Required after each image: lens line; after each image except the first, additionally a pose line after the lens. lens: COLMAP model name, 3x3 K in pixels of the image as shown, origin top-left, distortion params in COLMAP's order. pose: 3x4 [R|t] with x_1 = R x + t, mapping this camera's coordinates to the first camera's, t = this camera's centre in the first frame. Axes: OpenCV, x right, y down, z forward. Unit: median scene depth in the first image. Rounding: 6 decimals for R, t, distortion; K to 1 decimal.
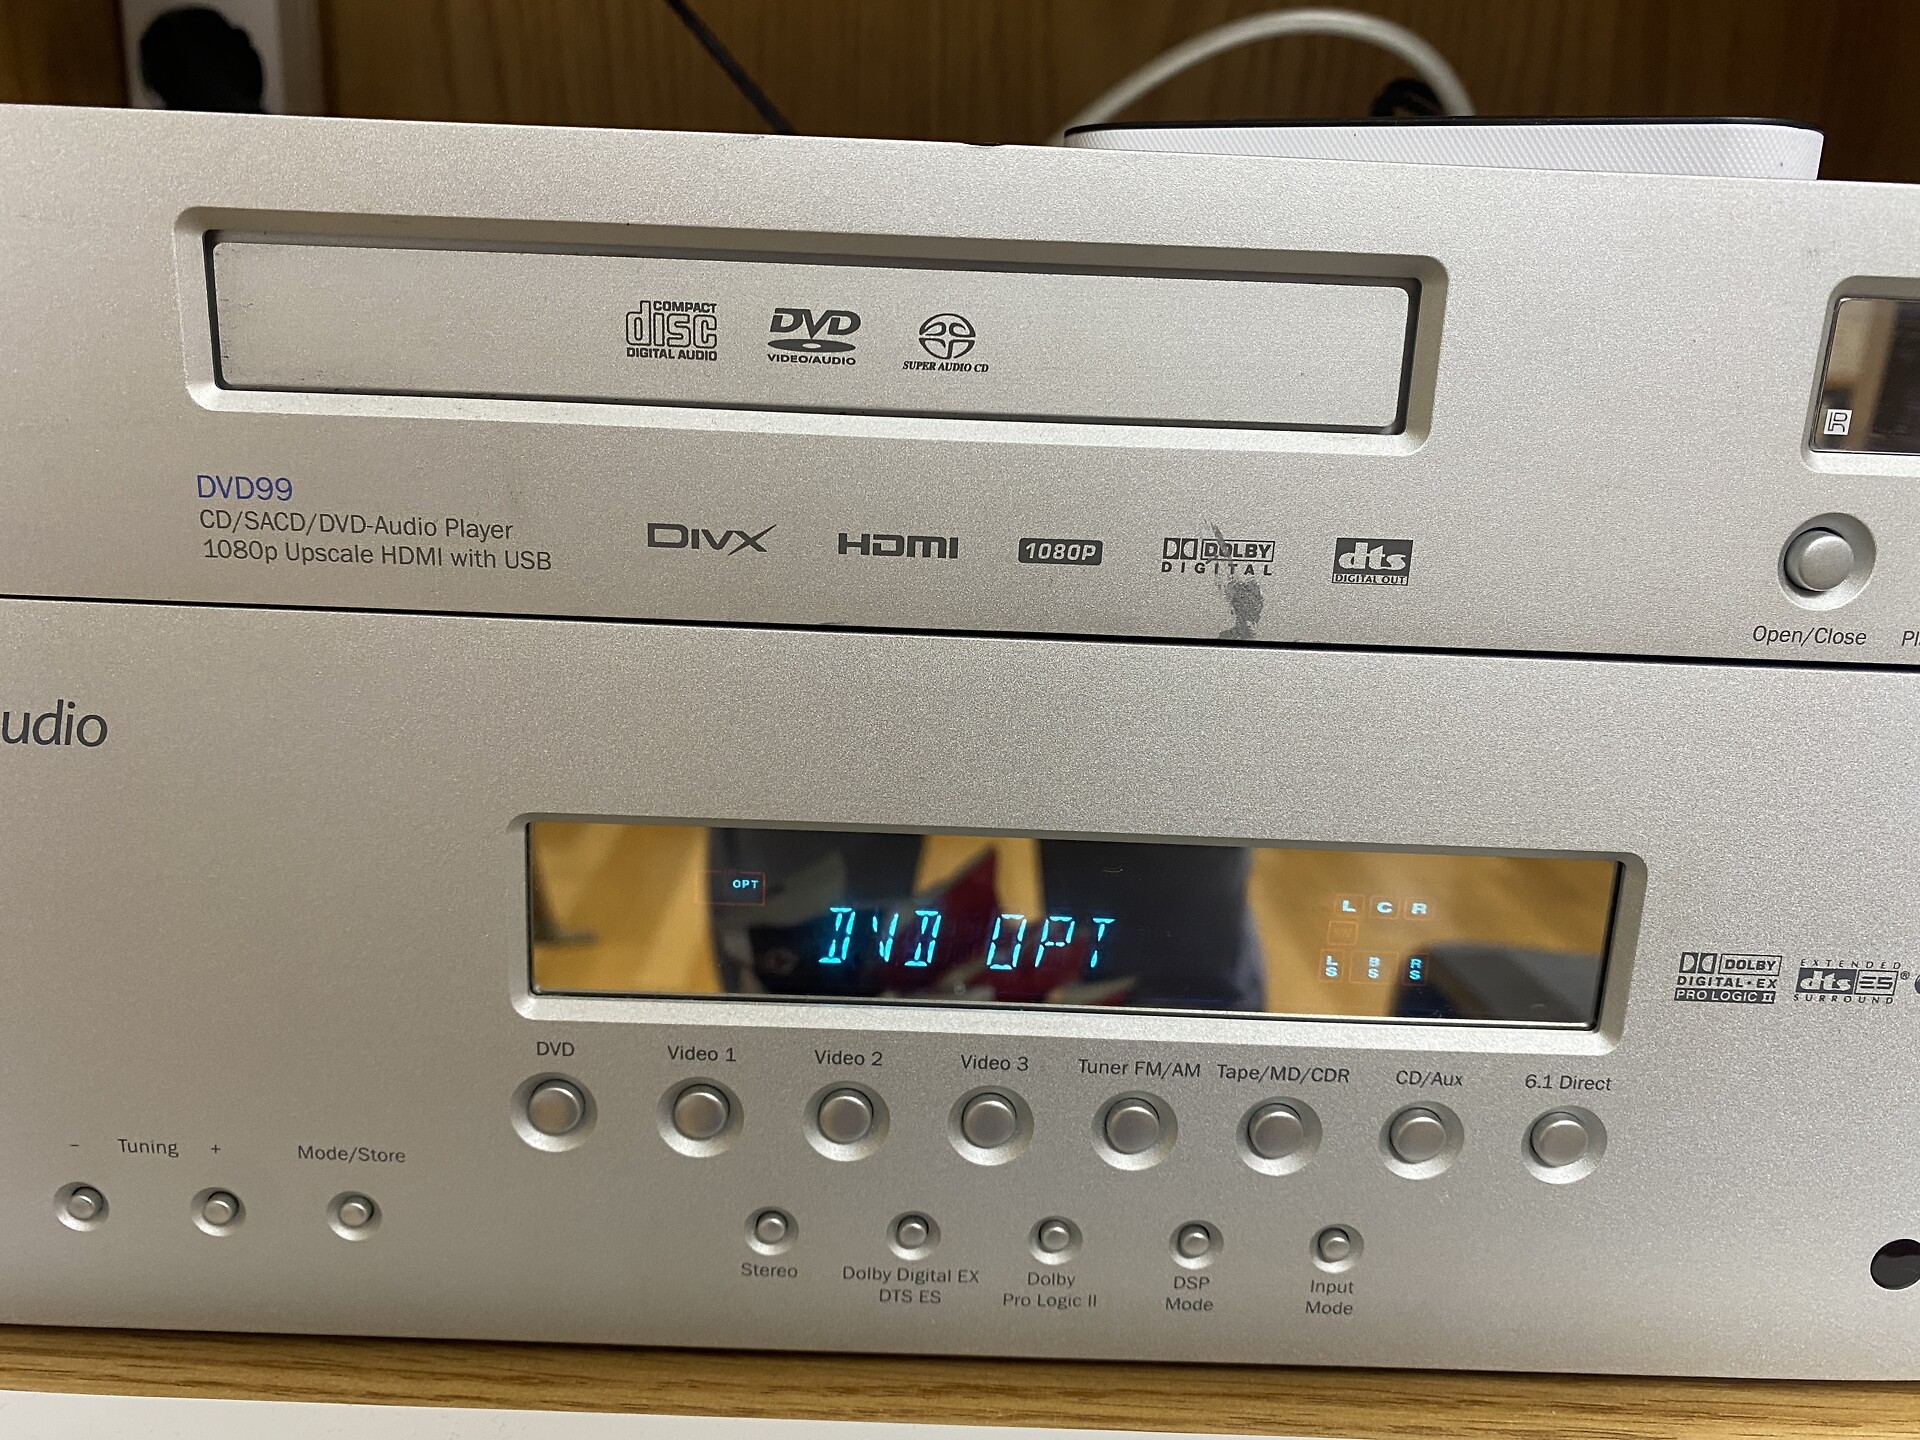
lens RADIAL K [[1400.9, 0, 983.4], [0, 1400.9, 677.0], [0, 0, 1]] dist [0.000738, -0.011486]
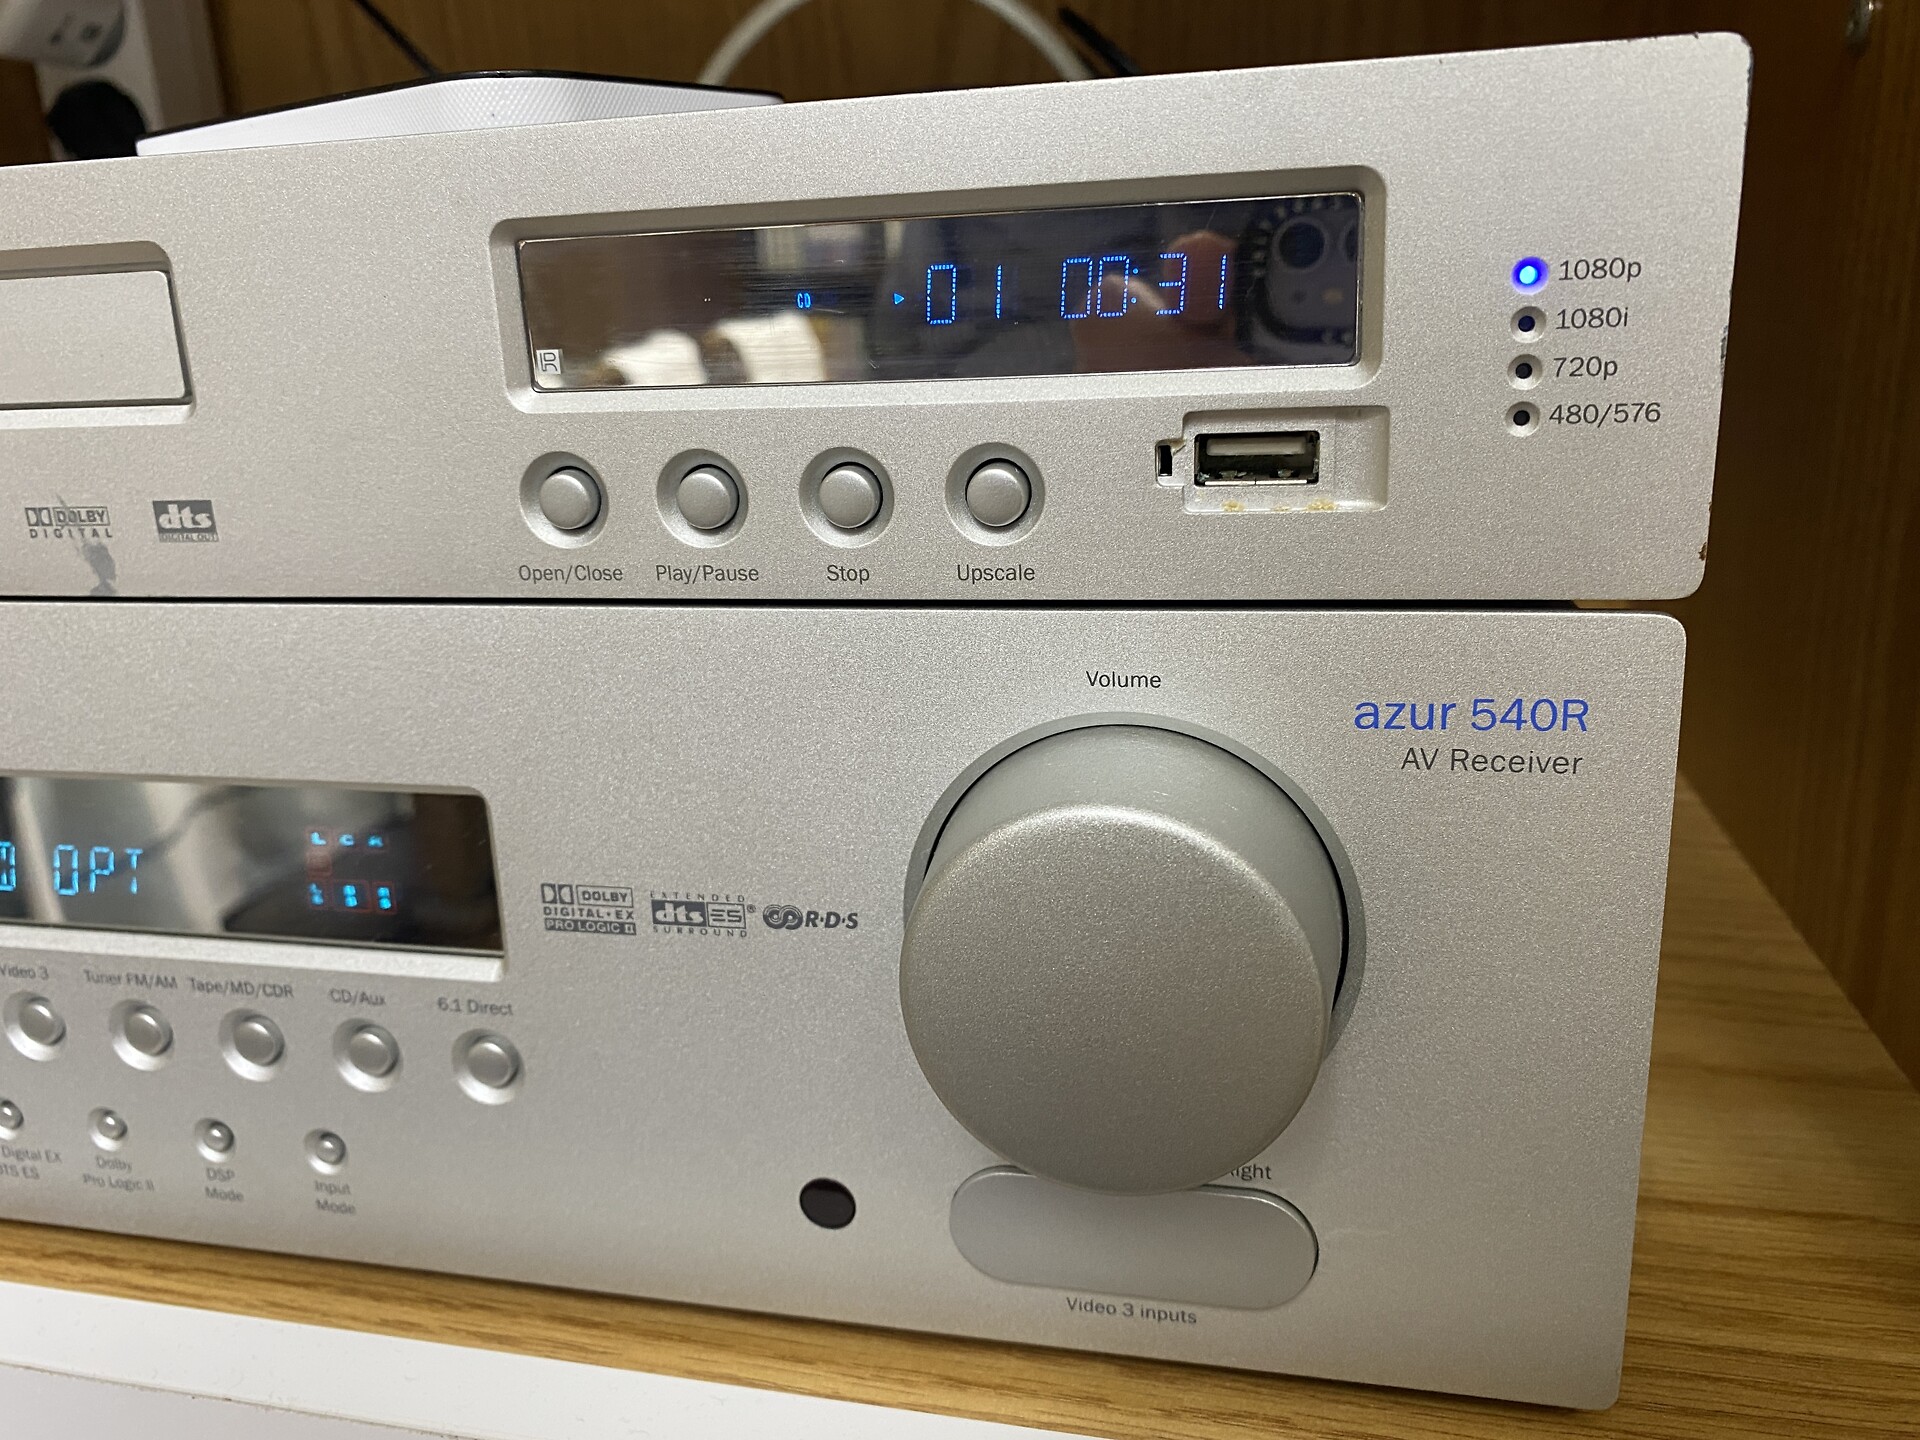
lens RADIAL K [[1478.9, 0, 964.5], [0, 1478.9, 715.1], [0, 0, 1]] dist [0.021063, -0.030879]
pose [[0.968913, -0.014724, -0.246962, 1.070990], [0.024249, 0.999073, 0.035571, 0.040087], [0.246209, -0.040454, 0.968372, 0.015582]]
